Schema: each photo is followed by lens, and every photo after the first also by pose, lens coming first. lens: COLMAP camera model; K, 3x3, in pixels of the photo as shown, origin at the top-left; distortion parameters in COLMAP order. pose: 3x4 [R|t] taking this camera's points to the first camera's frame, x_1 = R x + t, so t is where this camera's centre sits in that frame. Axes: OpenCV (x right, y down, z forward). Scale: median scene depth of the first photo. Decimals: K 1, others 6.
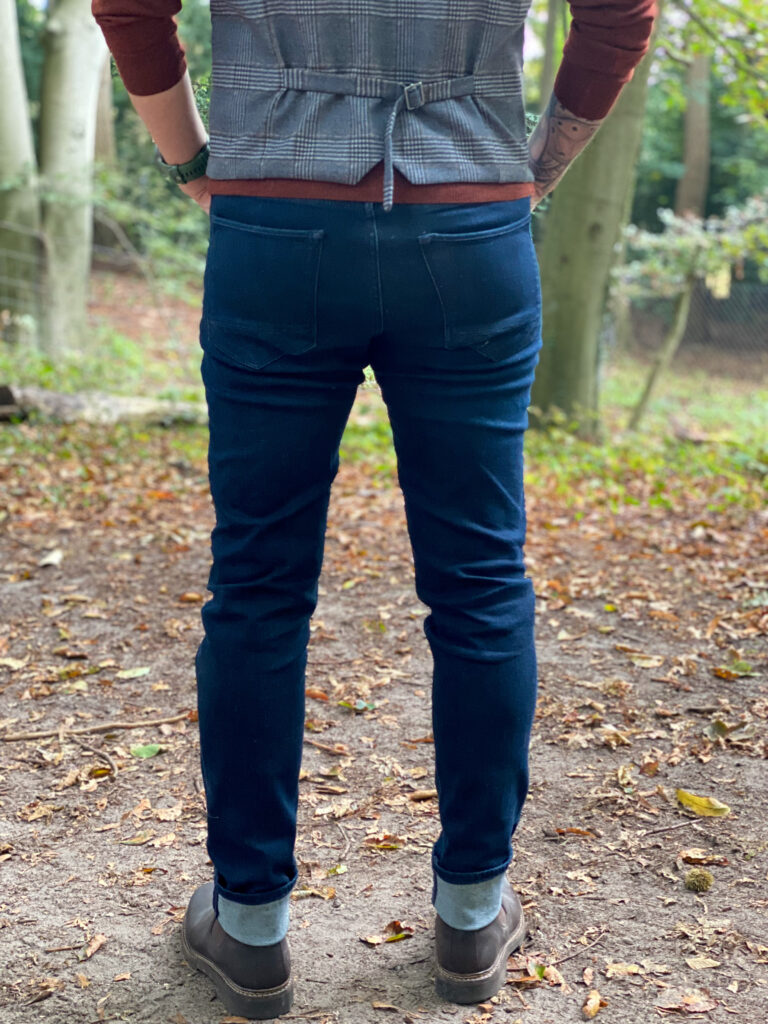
lens RADIAL K [[1560.1, 0, 386.2], [0, 1560.1, 507.2], [0, 0, 1]] dist [0.142233, 0.000000]
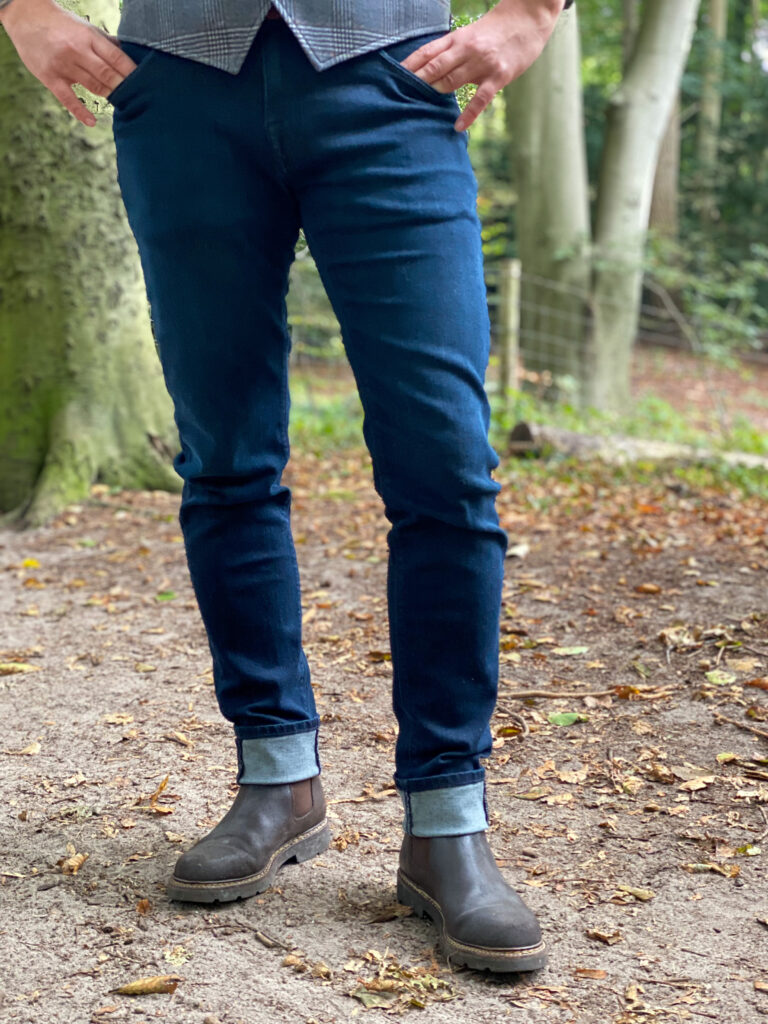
lens RADIAL K [[1560.1, 0, 383.0], [0, 1560.1, 517.1], [0, 0, 1]] dist [0.142233, 0.000000]
pose [[0.941423, 0.043504, -0.334410, 0.047711], [-0.055721, 0.998081, -0.027023, 0.063773], [0.332592, 0.044074, 0.942040, 0.084518]]
